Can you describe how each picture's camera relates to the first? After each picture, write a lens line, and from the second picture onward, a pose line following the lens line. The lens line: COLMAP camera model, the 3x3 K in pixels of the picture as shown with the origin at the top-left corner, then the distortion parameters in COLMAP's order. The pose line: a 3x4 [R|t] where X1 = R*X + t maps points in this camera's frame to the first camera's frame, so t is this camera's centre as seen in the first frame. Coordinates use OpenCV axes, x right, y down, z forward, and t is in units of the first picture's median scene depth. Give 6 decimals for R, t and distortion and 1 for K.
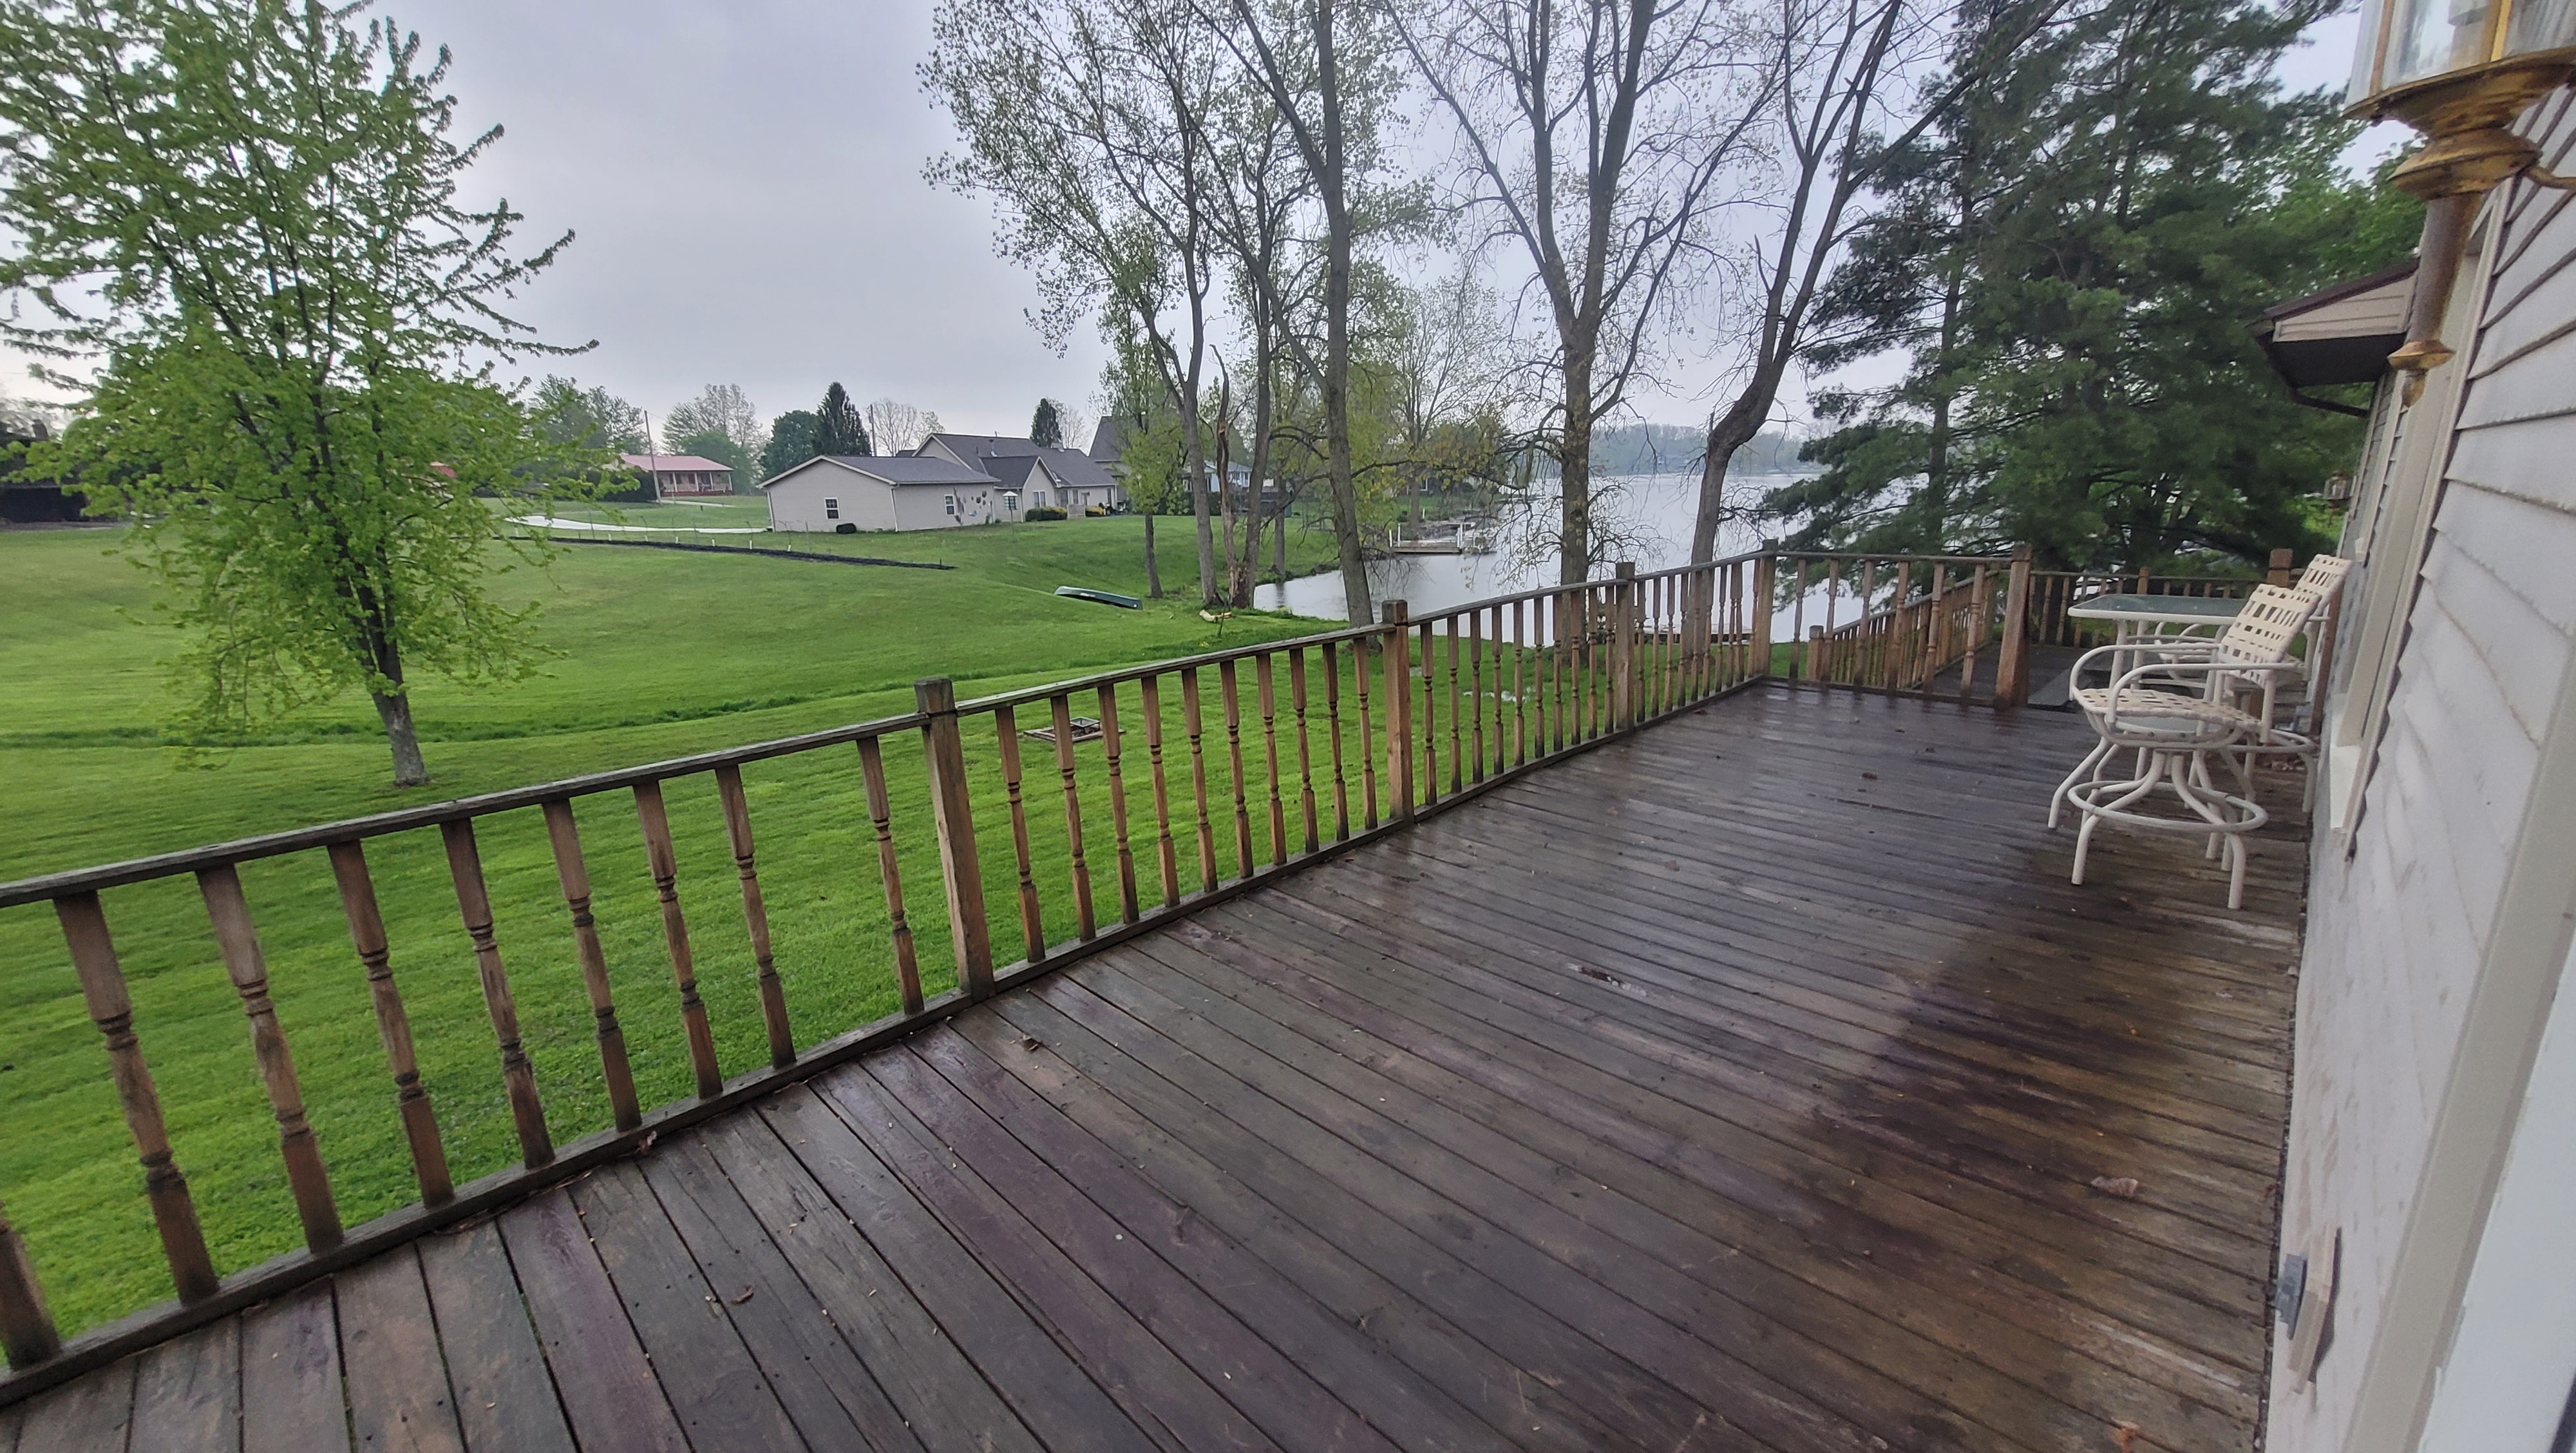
lens RADIAL K [[1013.5, 0, 1280.4], [0, 1013.5, 736.7], [0, 0, 1]] dist [0.005771, 0.000065]
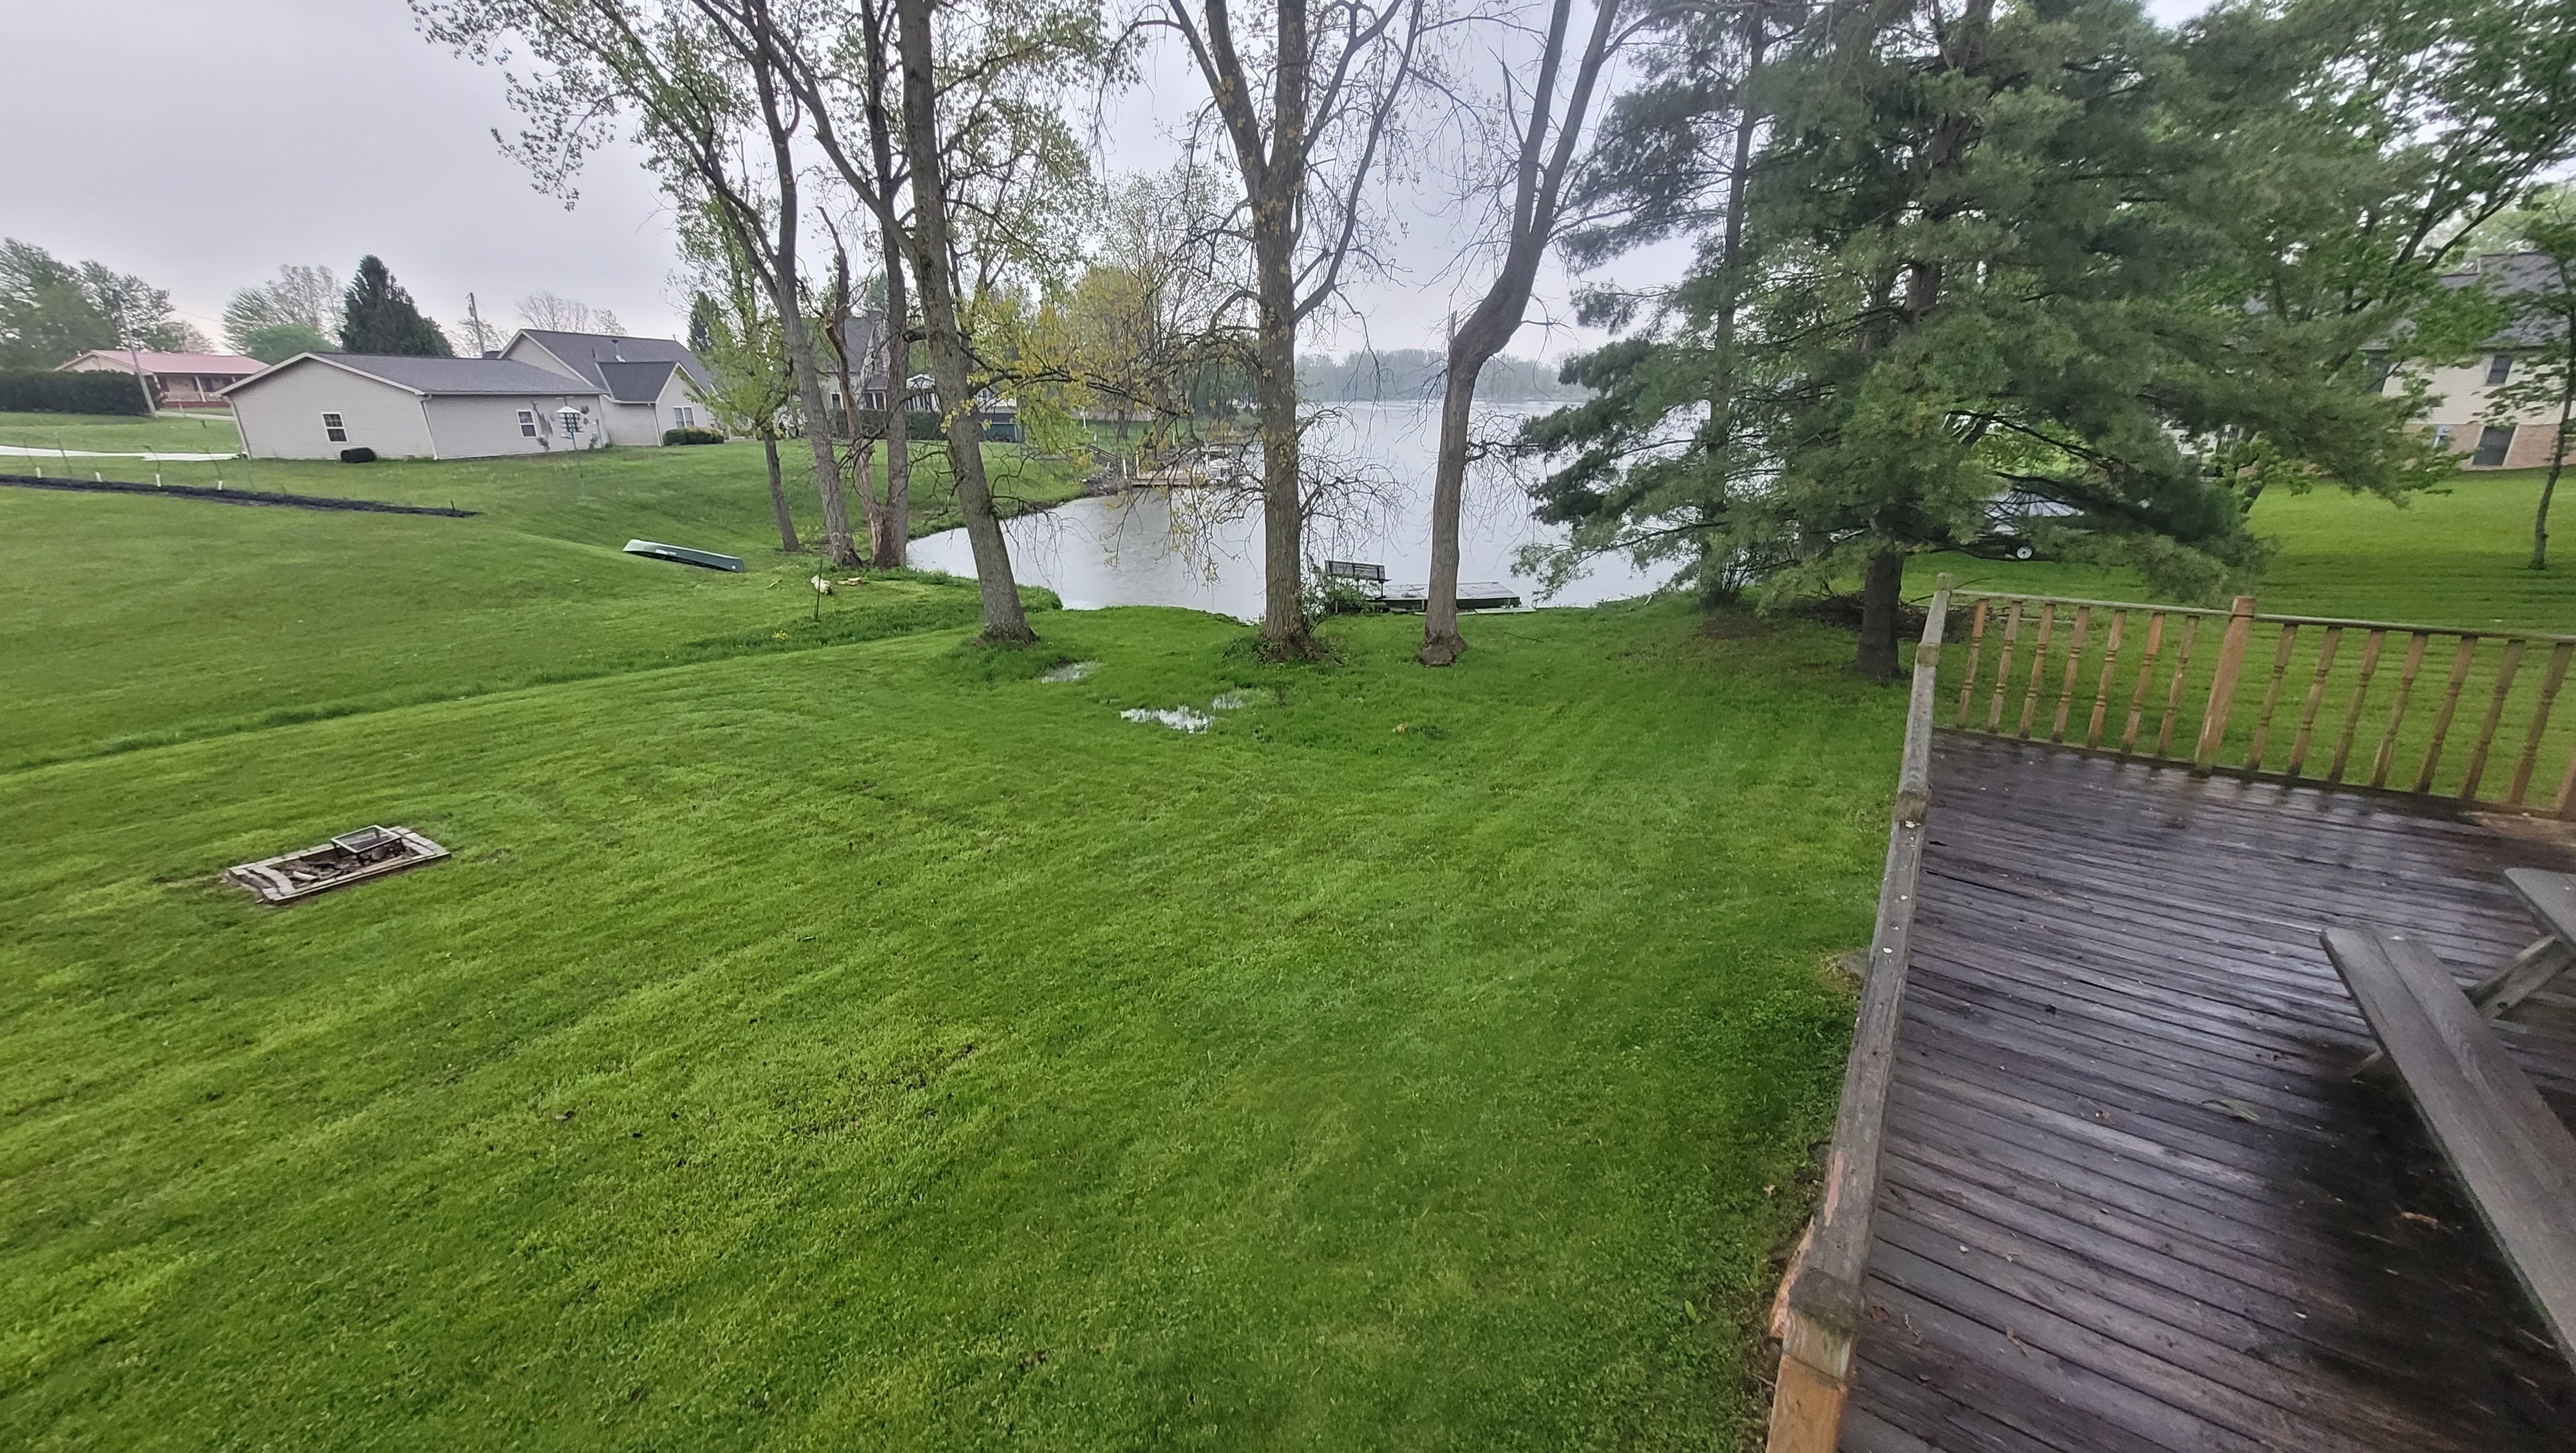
lens RADIAL K [[1013.5, 0, 1277.1], [0, 1013.5, 731.5], [0, 0, 1]] dist [0.005771, 0.000065]
pose [[0.978061, -0.050531, 0.202096, 0.117400], [0.037100, 0.996878, 0.069704, -0.062176], [-0.204988, -0.060677, 0.976882, 0.249880]]
